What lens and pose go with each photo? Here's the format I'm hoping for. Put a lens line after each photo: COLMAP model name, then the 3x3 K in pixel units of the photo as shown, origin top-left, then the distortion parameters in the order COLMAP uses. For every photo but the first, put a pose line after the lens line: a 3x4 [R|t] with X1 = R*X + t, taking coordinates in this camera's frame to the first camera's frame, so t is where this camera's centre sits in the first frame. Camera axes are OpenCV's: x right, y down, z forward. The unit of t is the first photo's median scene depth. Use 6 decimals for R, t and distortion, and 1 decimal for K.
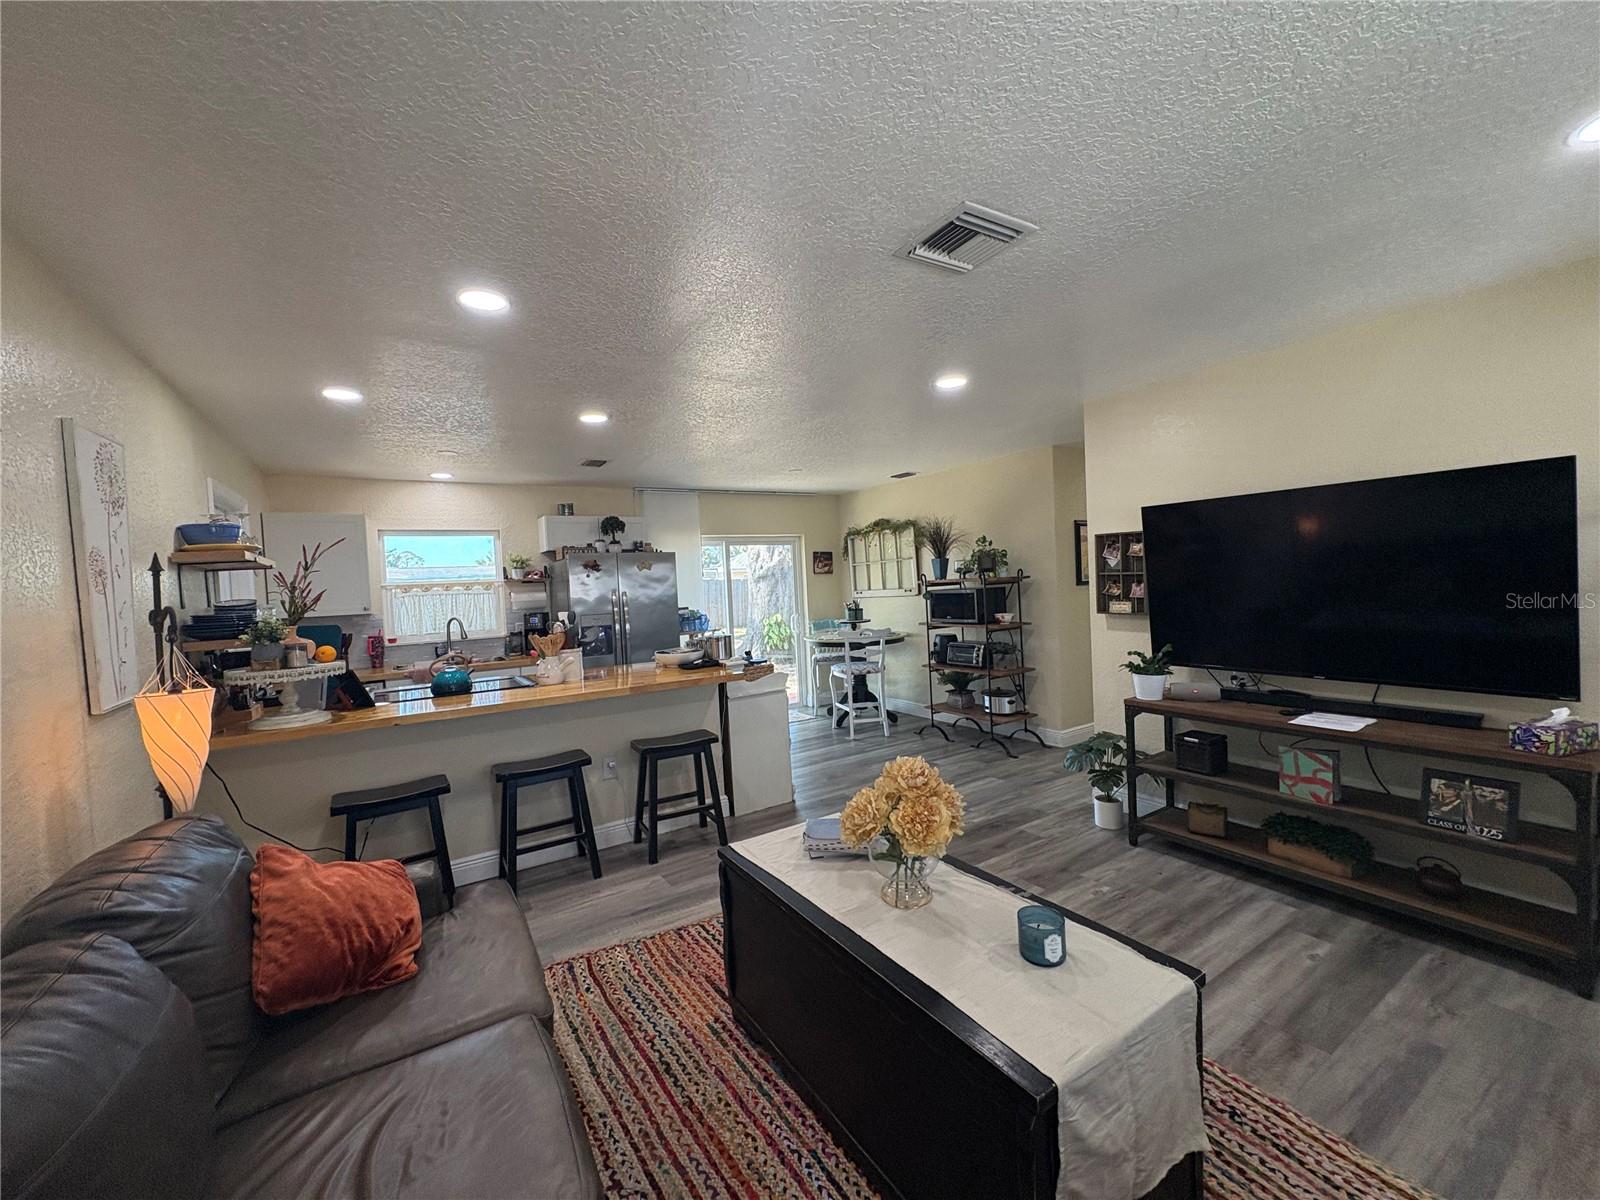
lens RADIAL K [[638.9, 0, 794.6], [0, 638.9, 595.9], [0, 0, 1]] dist [0.003308, -0.000202]
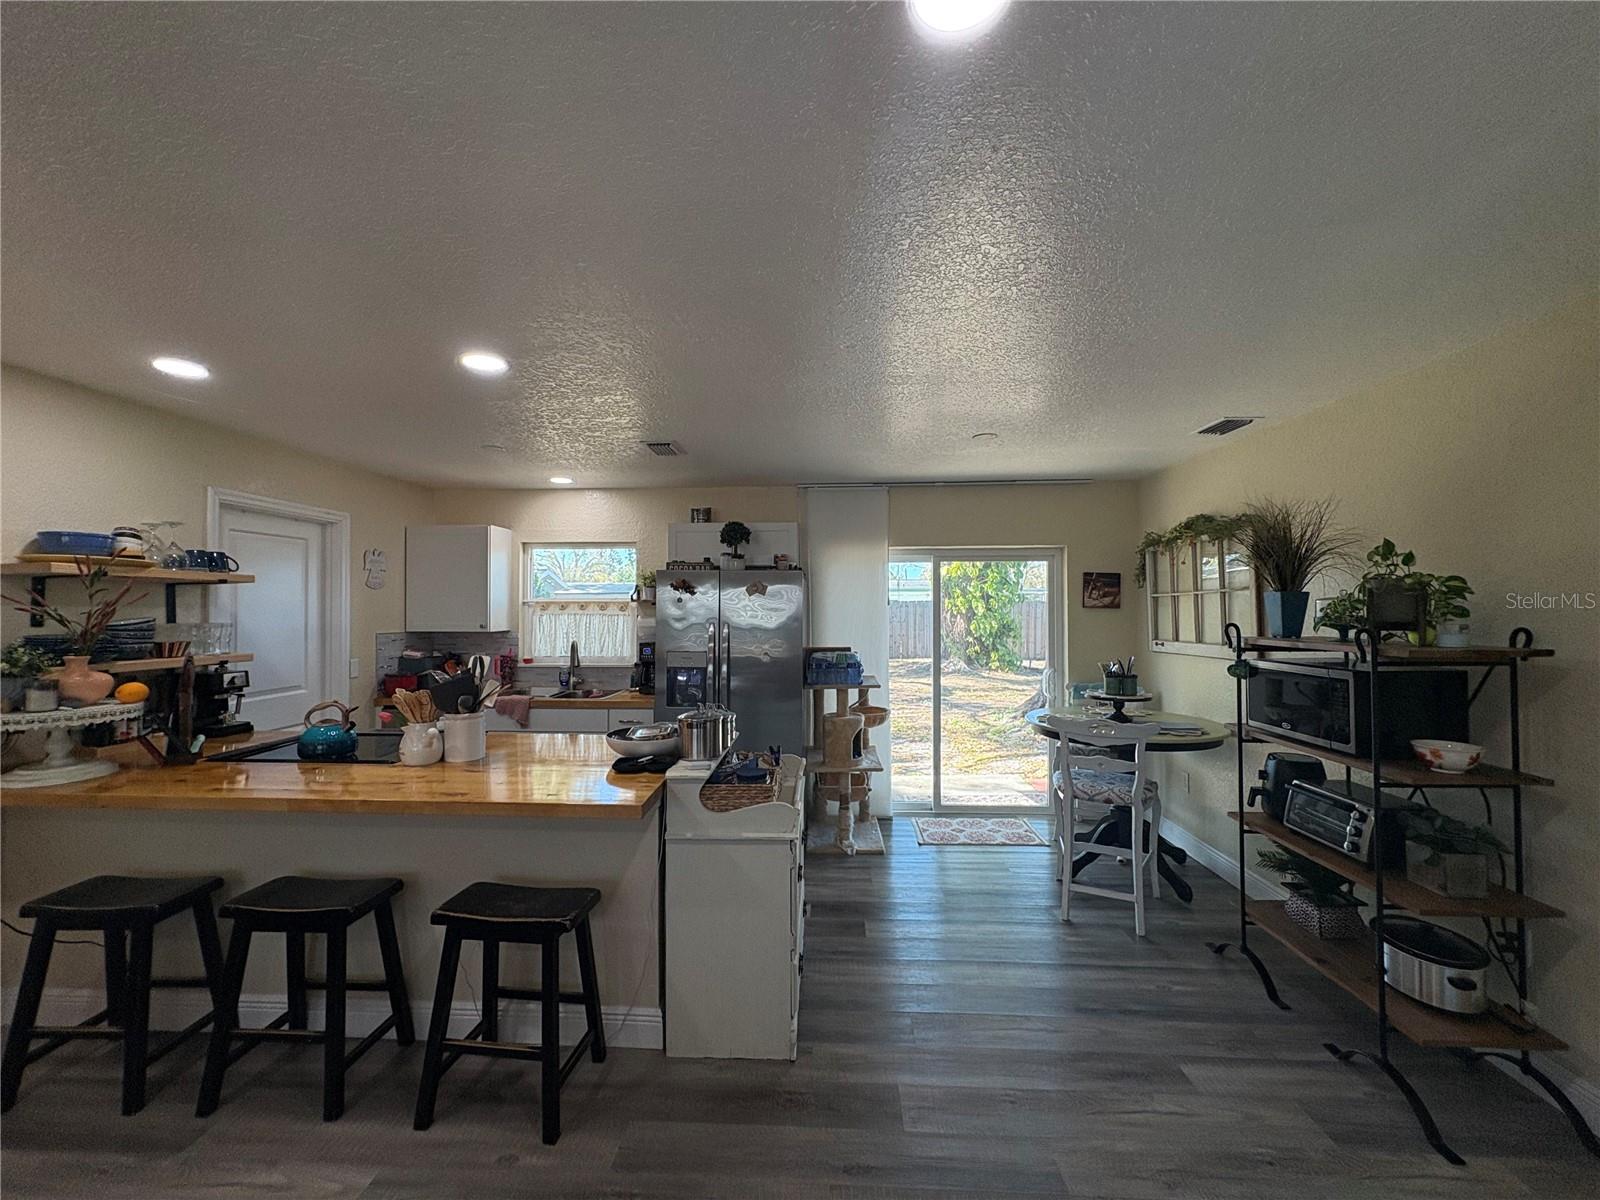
lens RADIAL K [[638.9, 0, 795.3], [0, 638.9, 600.9], [0, 0, 1]] dist [0.003308, -0.000202]
pose [[0.818394, 0.041435, -0.573162, 0.213832], [-0.050611, 0.998718, -0.000065, -0.035848], [0.572425, 0.029061, 0.819442, 0.437555]]
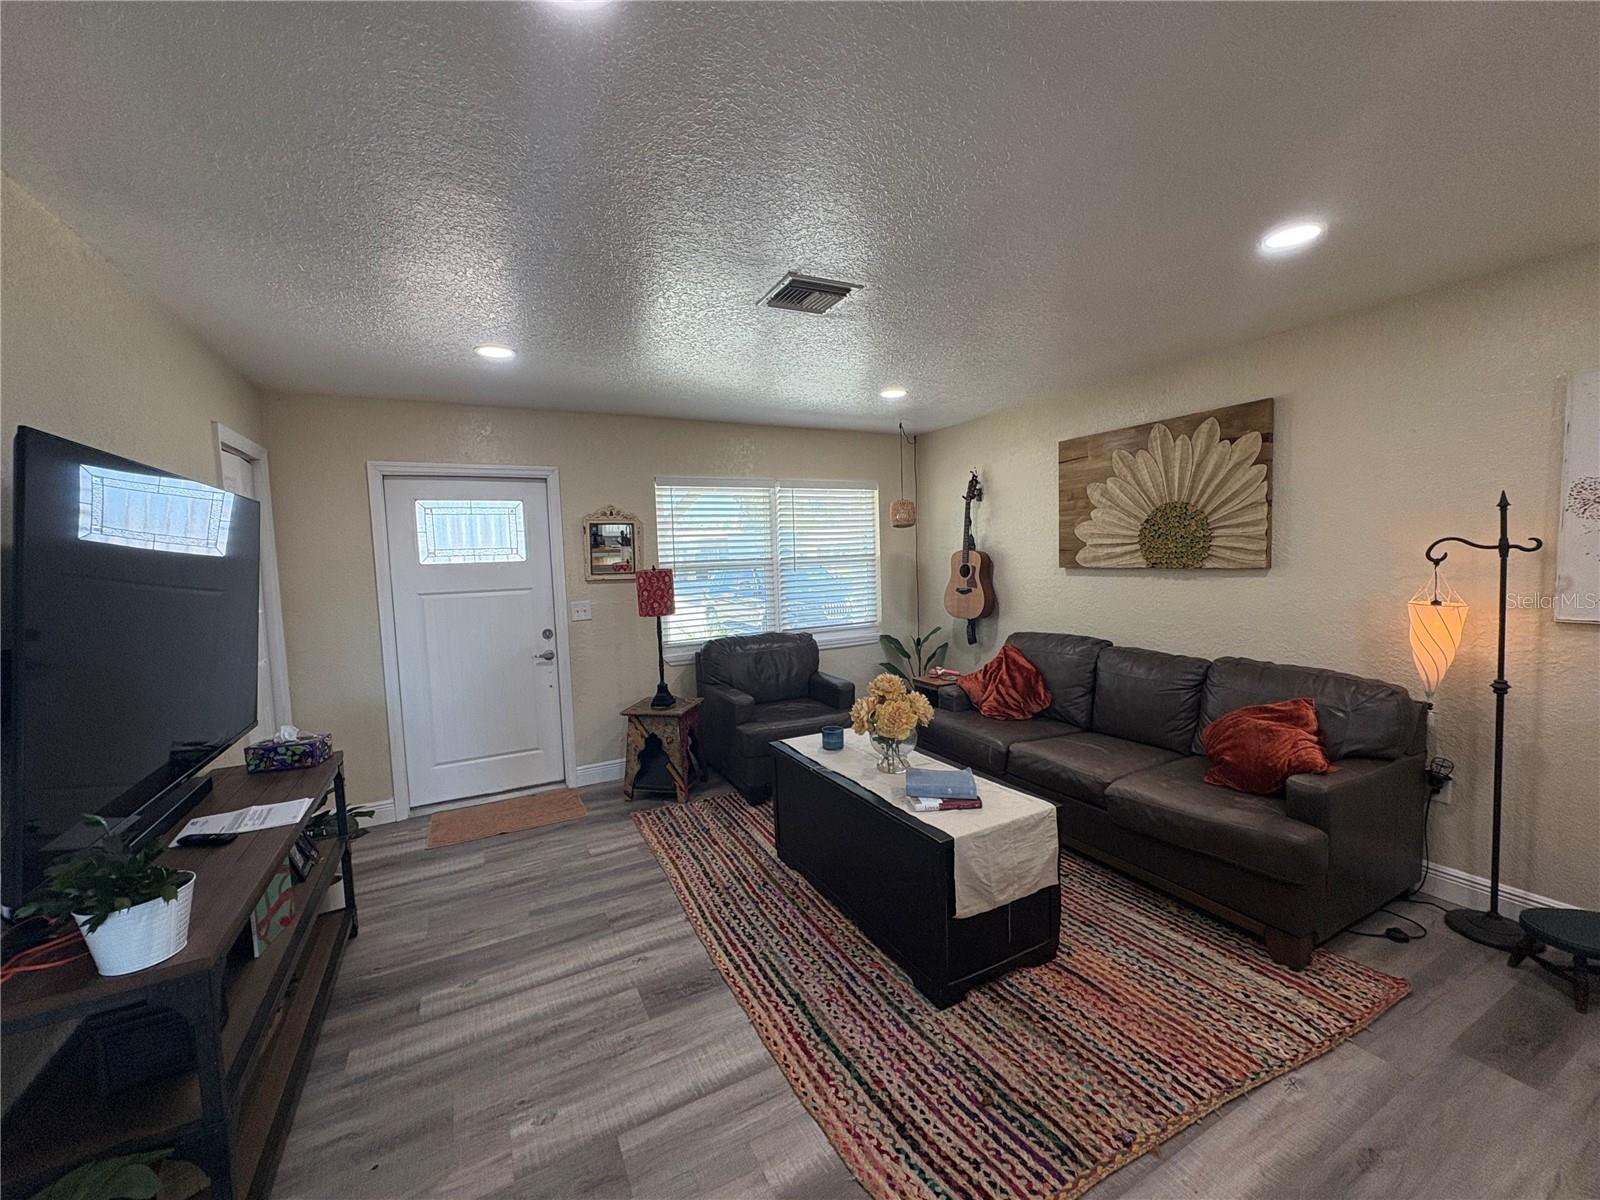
lens RADIAL K [[638.9, 0, 798.9], [0, 638.9, 603.0], [0, 0, 1]] dist [0.003308, -0.000202]
pose [[-0.994650, 0.072704, 0.073388, 0.082201], [0.079808, 0.991878, 0.099034, -0.029264], [-0.065592, 0.104361, -0.992374, 0.790118]]
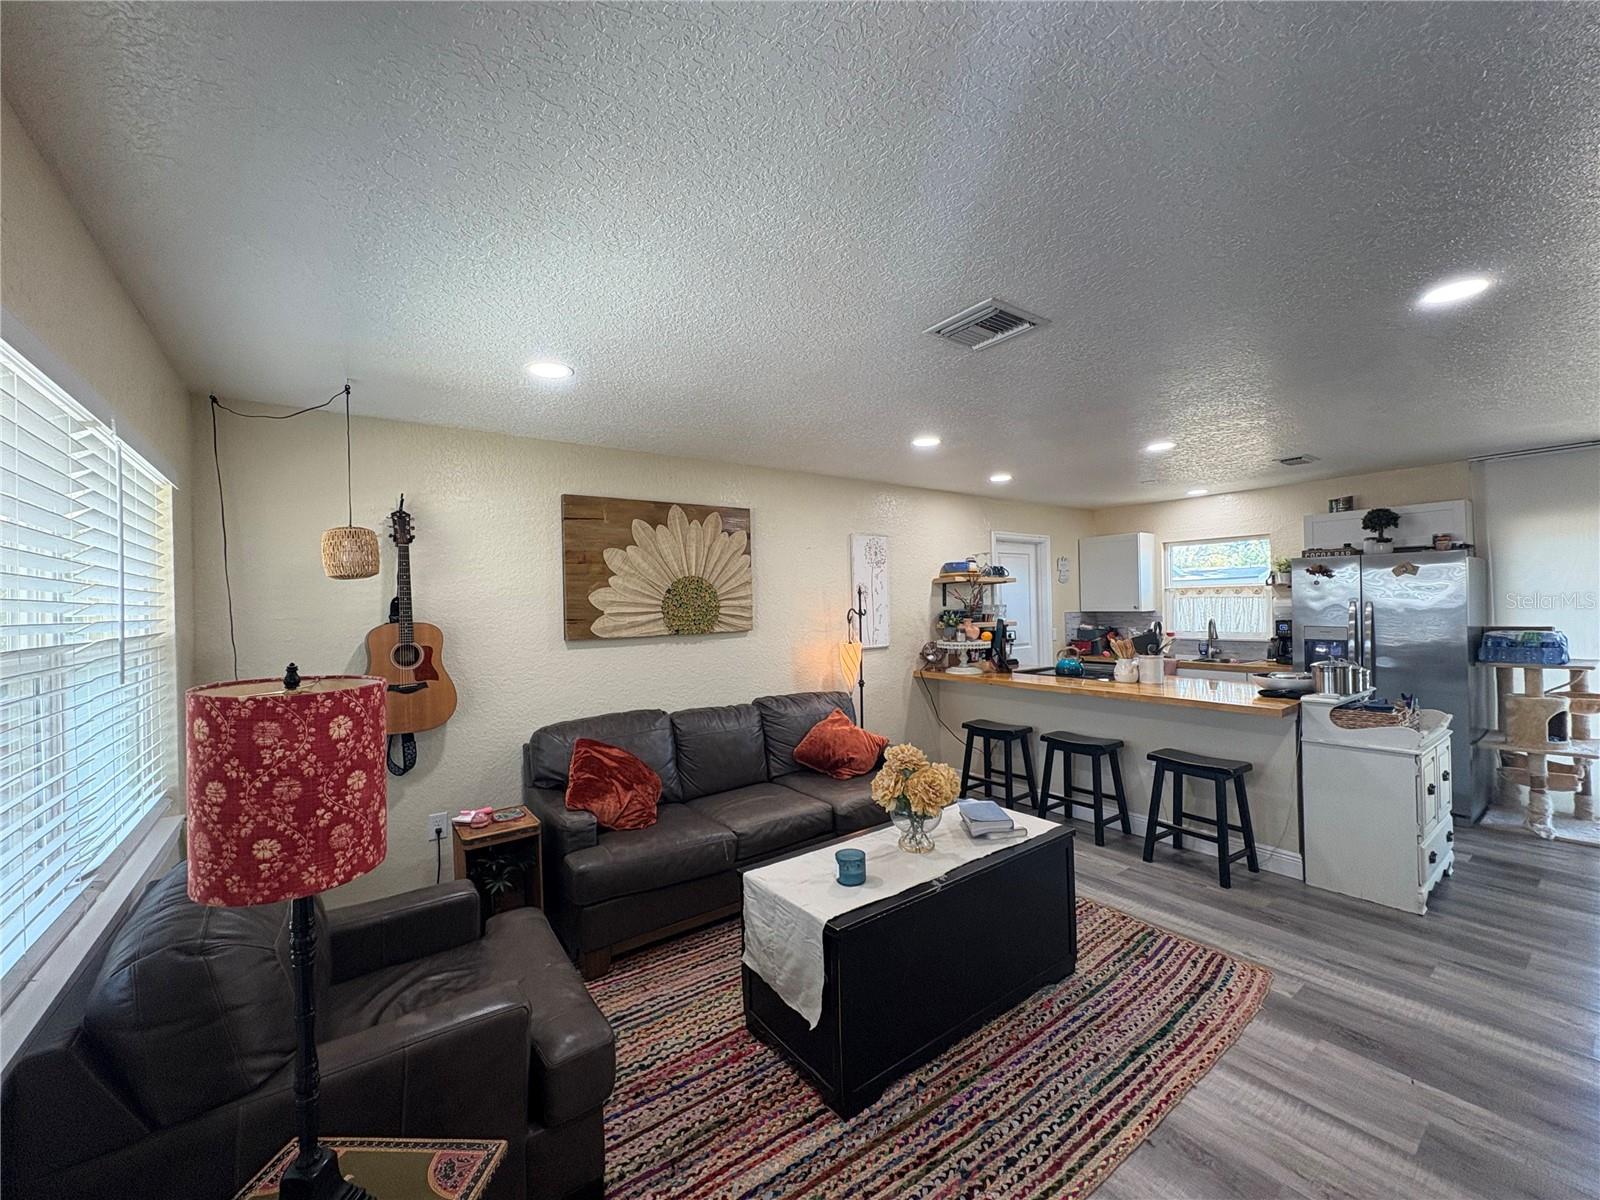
lens RADIAL K [[638.9, 0, 802.7], [0, 638.9, 602.4], [0, 0, 1]] dist [0.003308, -0.000202]
pose [[0.090099, 0.044595, -0.994934, 0.481655], [-0.004384, 0.999005, 0.044380, -0.038922], [0.995923, 0.000363, 0.090205, 0.195472]]
